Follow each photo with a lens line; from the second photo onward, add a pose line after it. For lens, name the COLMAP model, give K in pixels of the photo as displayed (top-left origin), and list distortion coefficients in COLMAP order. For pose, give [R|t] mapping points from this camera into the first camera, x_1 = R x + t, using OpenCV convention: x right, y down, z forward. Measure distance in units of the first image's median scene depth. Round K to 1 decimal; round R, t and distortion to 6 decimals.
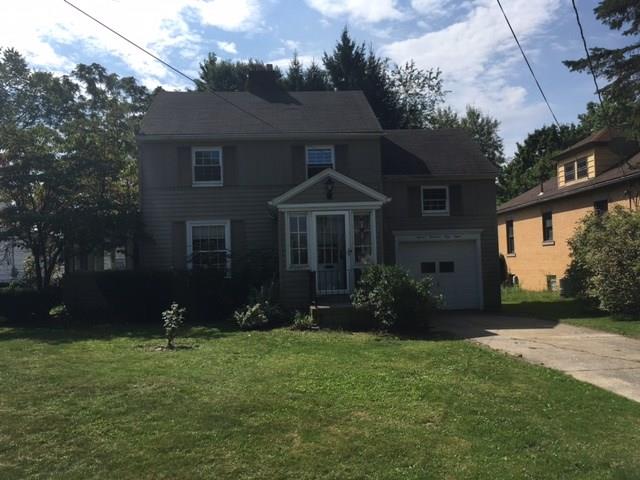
lens RADIAL K [[548.5, 0, 320.8], [0, 548.5, 241.7], [0, 0, 1]] dist [0.037566, -0.032587]
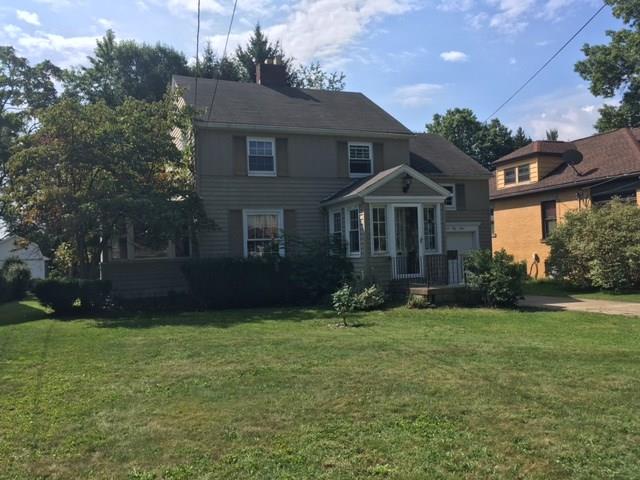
lens RADIAL K [[548.5, 0, 316.3], [0, 548.5, 239.0], [0, 0, 1]] dist [0.037566, -0.032587]
pose [[0.950507, 0.006269, 0.310639, -0.335259], [-0.007652, 0.999965, 0.003235, 0.009477], [-0.310608, -0.005452, 0.950522, -0.000357]]
